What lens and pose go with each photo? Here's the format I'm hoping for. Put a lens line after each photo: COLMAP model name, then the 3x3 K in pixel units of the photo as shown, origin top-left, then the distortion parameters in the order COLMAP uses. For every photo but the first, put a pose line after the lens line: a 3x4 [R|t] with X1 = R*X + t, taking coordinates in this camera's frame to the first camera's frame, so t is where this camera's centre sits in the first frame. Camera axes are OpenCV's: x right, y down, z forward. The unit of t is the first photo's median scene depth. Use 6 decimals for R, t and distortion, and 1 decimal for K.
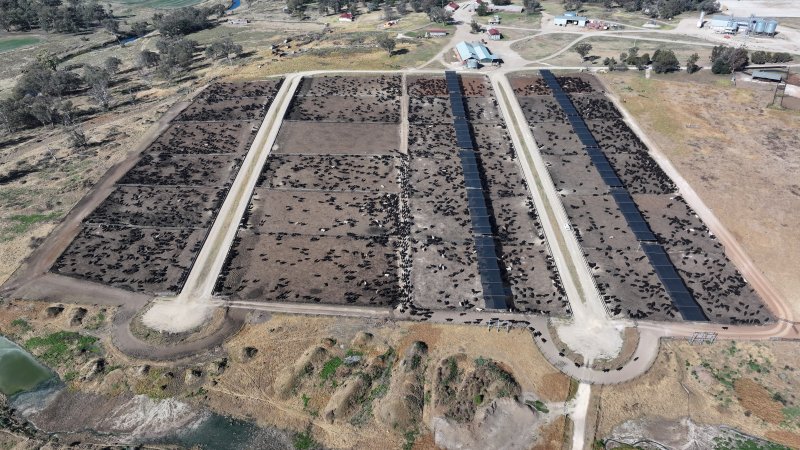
lens RADIAL K [[562.5, 0, 400.0], [0, 562.5, 231.0], [0, 0, 1]] dist [-0.002560, 0.016746]
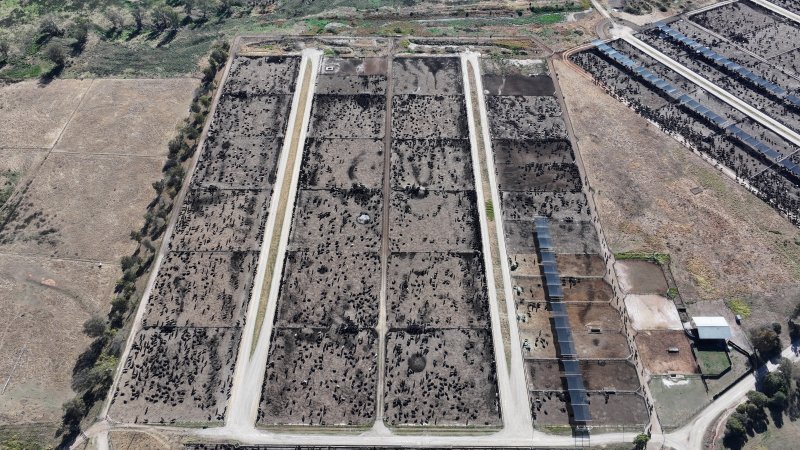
lens RADIAL K [[562.5, 0, 405.3], [0, 562.5, 226.3], [0, 0, 1]] dist [-0.002560, 0.016746]
pose [[-0.842137, 0.423813, -0.333449, 1.727407], [-0.295146, 0.155271, 0.942751, -1.293716], [0.451325, 0.892342, -0.005673, 0.995825]]
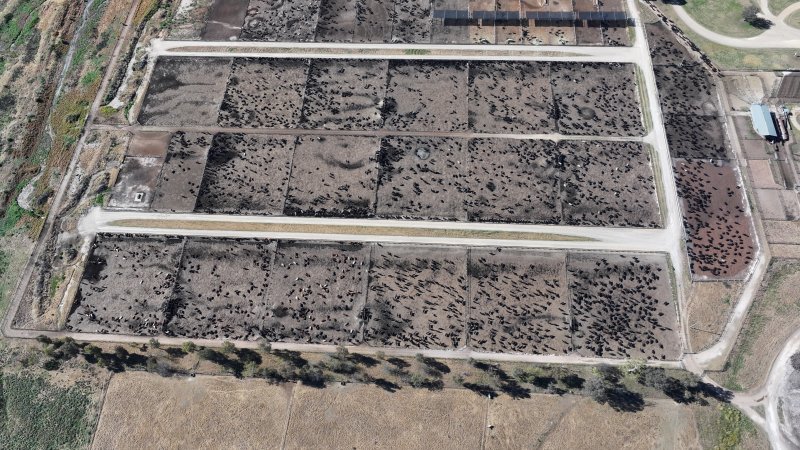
lens RADIAL K [[562.5, 0, 397.9], [0, 562.5, 219.0], [0, 0, 1]] dist [-0.002560, 0.016746]
pose [[0.486952, 0.776038, -0.400802, 1.945005], [-0.477347, 0.620745, 0.621945, -0.686600], [0.731449, -0.111535, 0.672713, 0.044442]]
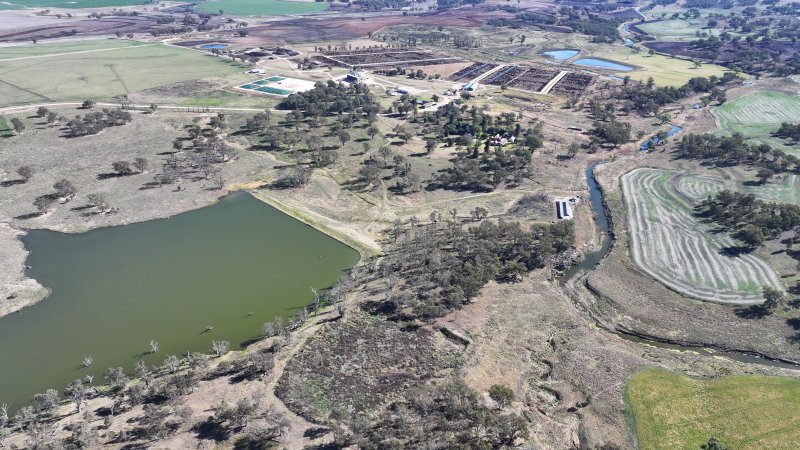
lens RADIAL K [[562.5, 0, 400.5], [0, 562.5, 225.6], [0, 0, 1]] dist [-0.002560, 0.016746]
pose [[-0.914933, -0.175542, 0.363431, -1.006993], [0.224681, 0.526508, 0.819943, -3.533410], [-0.335284, 0.831850, -0.442279, 4.562825]]
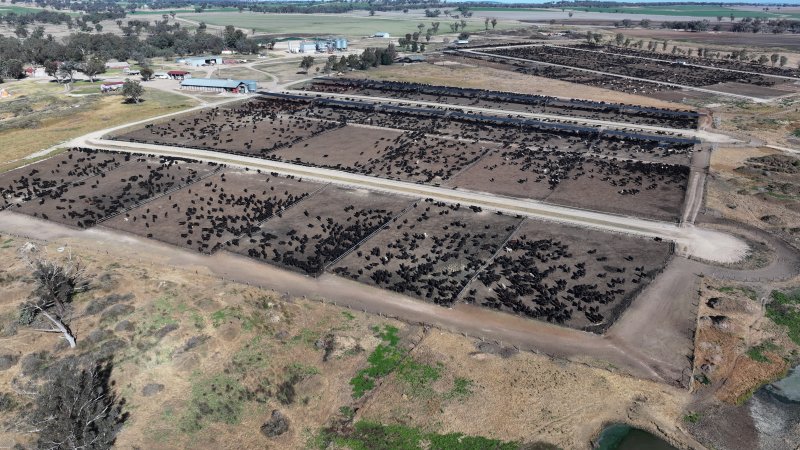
lens RADIAL K [[562.5, 0, 403.3], [0, 562.5, 224.3], [0, 0, 1]] dist [-0.002560, 0.016746]
pose [[0.373750, -0.338381, 0.863603, -0.975608], [0.503733, 0.855853, 0.117339, -0.152241], [-0.778822, 0.391170, 0.490329, 0.734896]]
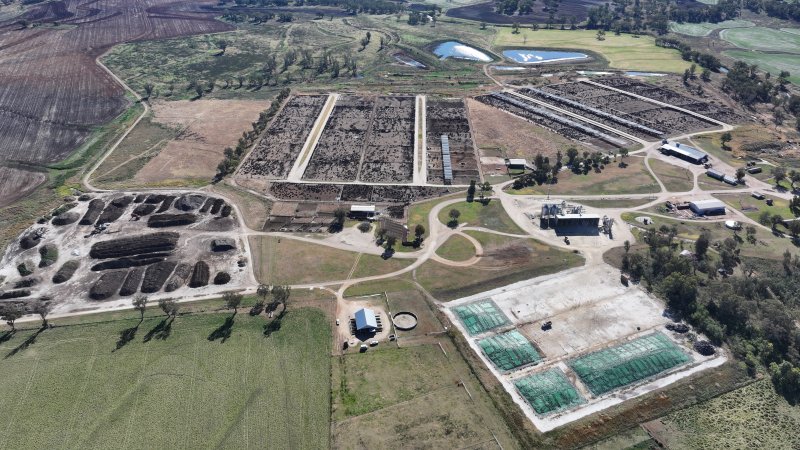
lens RADIAL K [[562.5, 0, 404.2], [0, 562.5, 227.8], [0, 0, 1]] dist [-0.002560, 0.016746]
pose [[-0.857419, 0.271438, -0.437211, 2.426306], [-0.281134, 0.464541, 0.839741, -2.087137], [0.431040, 0.842925, -0.321996, 2.214283]]
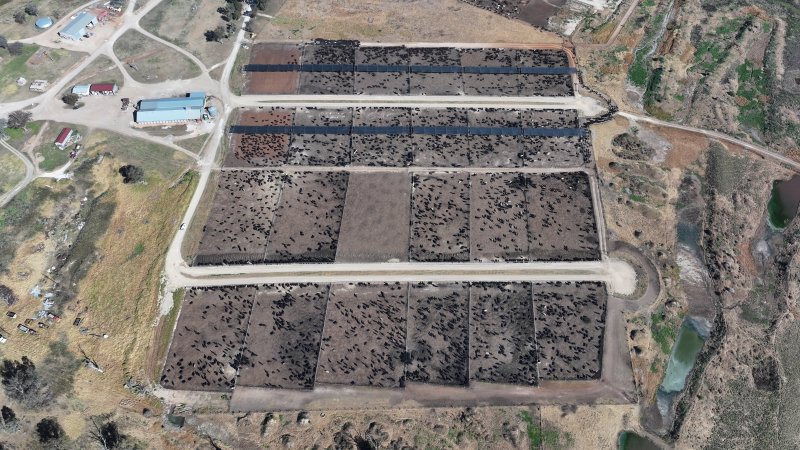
lens RADIAL K [[562.5, 0, 401.5], [0, 562.5, 220.7], [0, 0, 1]] dist [-0.002560, 0.016746]
pose [[-0.029278, -0.793091, 0.608399, -0.963727], [0.547797, 0.496388, 0.673437, -1.065308], [-0.836099, 0.352996, 0.419920, 0.619676]]
